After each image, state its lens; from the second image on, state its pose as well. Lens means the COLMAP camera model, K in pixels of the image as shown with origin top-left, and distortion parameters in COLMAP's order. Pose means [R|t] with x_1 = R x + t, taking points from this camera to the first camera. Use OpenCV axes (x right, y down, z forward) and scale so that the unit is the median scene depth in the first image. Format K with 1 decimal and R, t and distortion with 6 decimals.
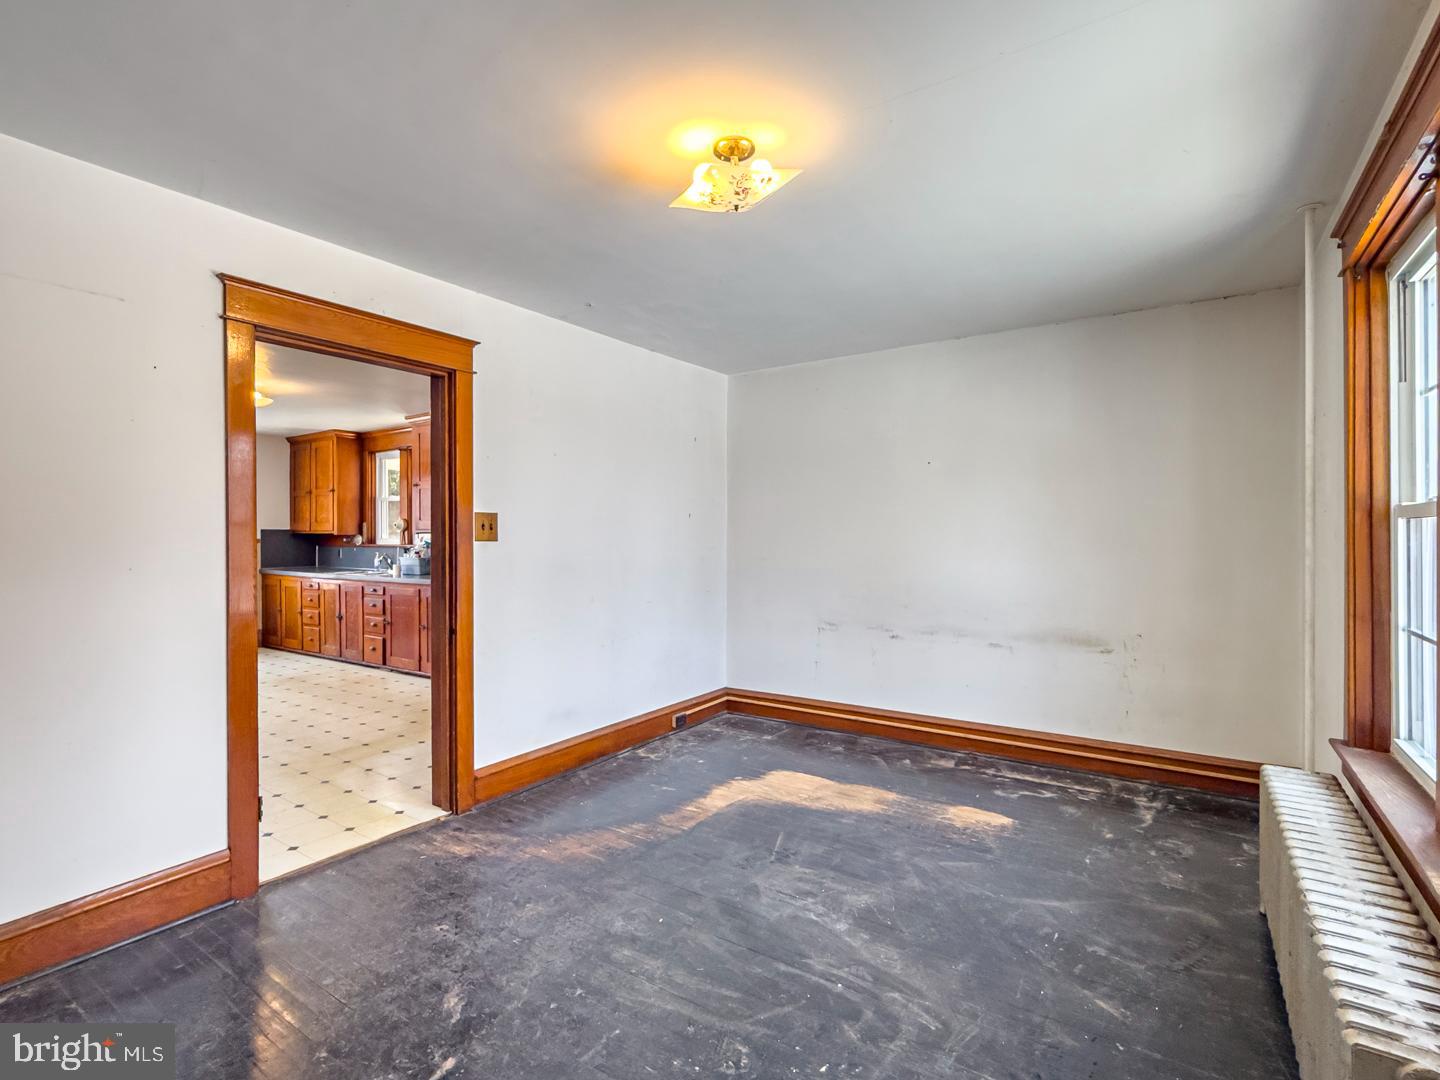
lens RADIAL K [[677.8, 0, 720.0], [0, 677.8, 540.0], [0, 0, 1]] dist [-0.001101, 0.000080]
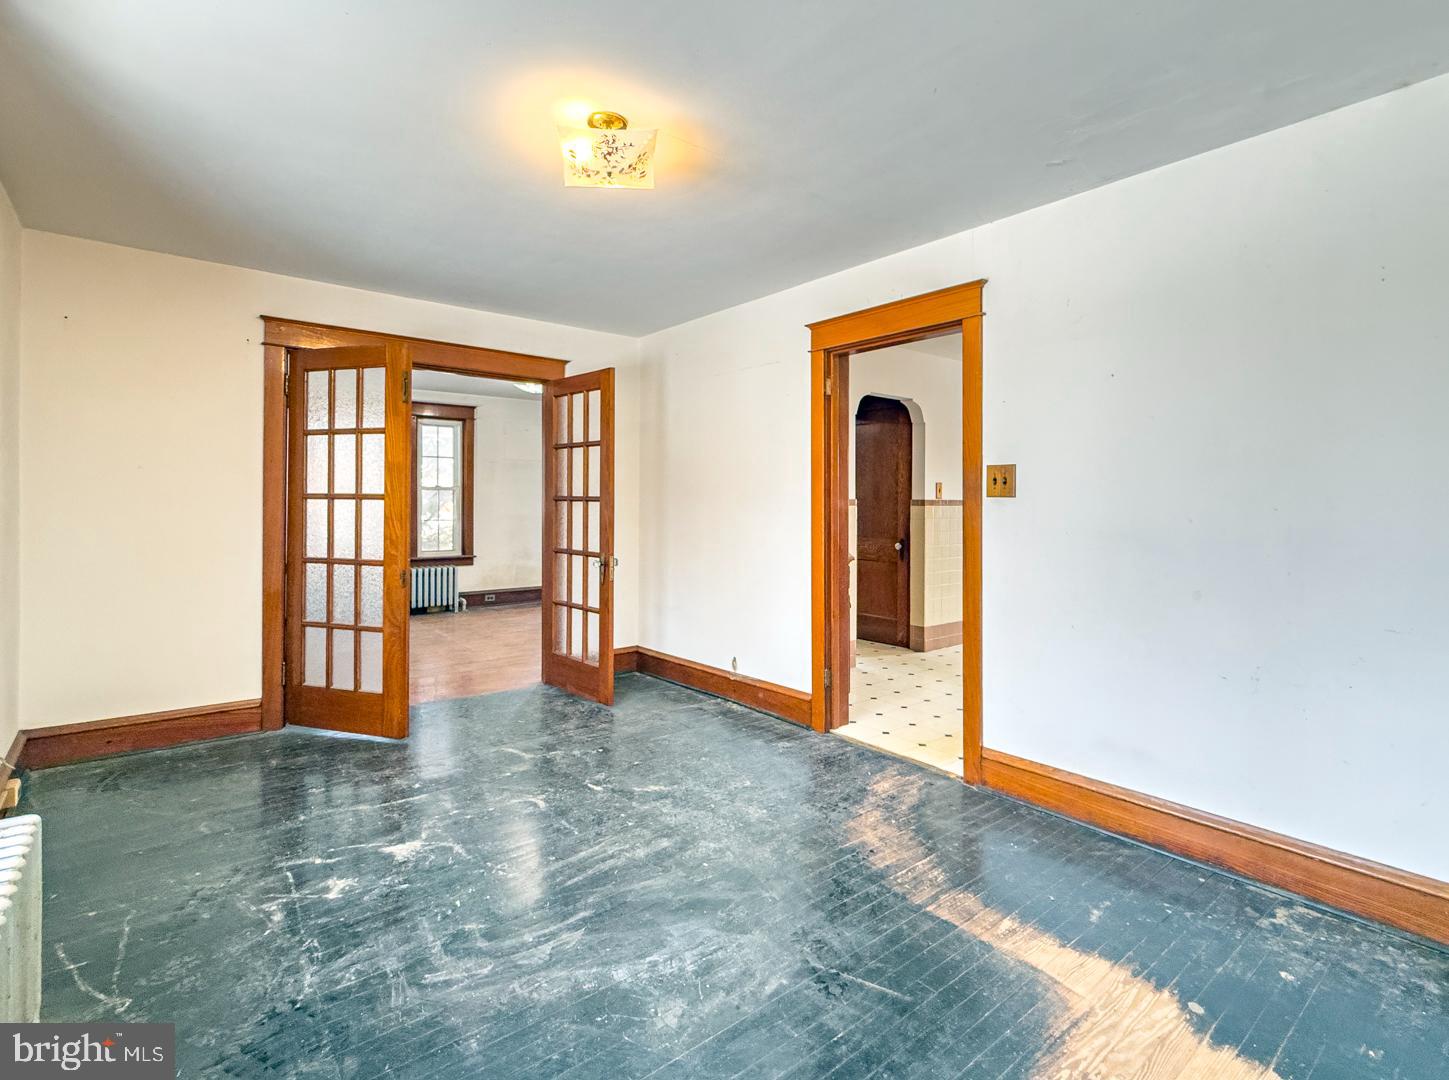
lens RADIAL K [[716.8, 0, 743.0], [0, 716.8, 507.6], [0, 0, 1]] dist [-0.000103, 0.000158]
pose [[-0.265860, 0.007579, -0.963982, 0.719617], [-0.012113, 0.999864, 0.011202, 0.009683], [0.963936, 0.014655, -0.265732, 1.029719]]
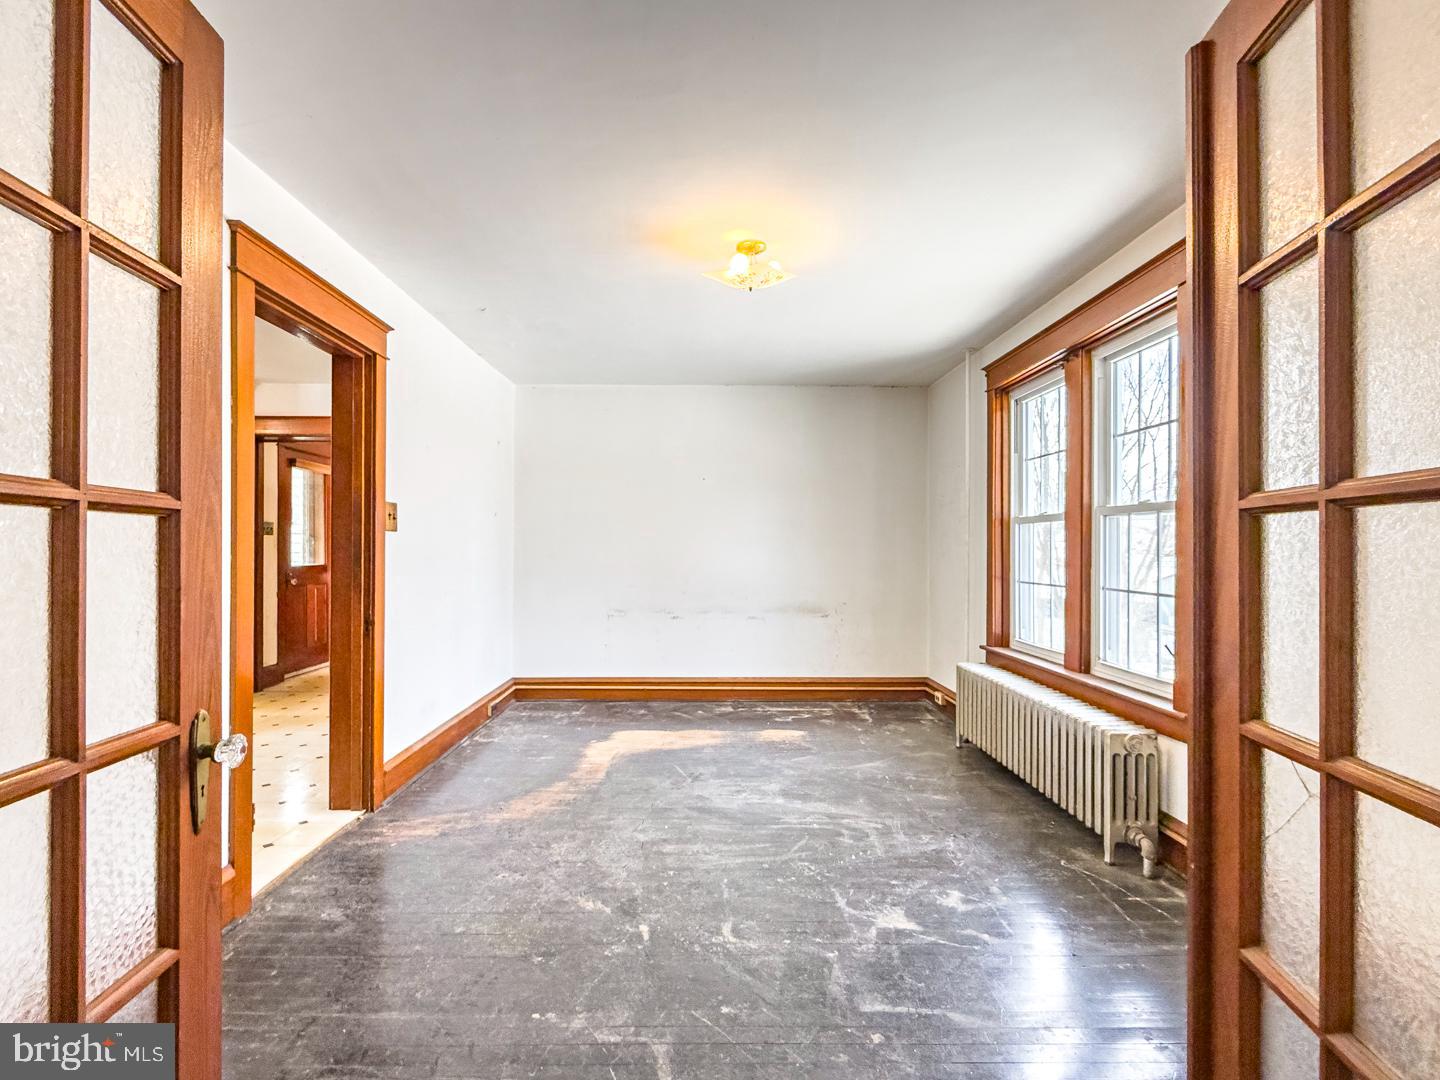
lens RADIAL K [[666.4, 0, 699.6], [0, 666.4, 551.7], [0, 0, 1]] dist [0.000176, 0.000096]
pose [[0.833470, 0.002337, 0.552559, -0.561878], [-0.001714, 0.999997, -0.001644, 0.036417], [-0.552562, 0.000424, 0.833472, -0.058614]]
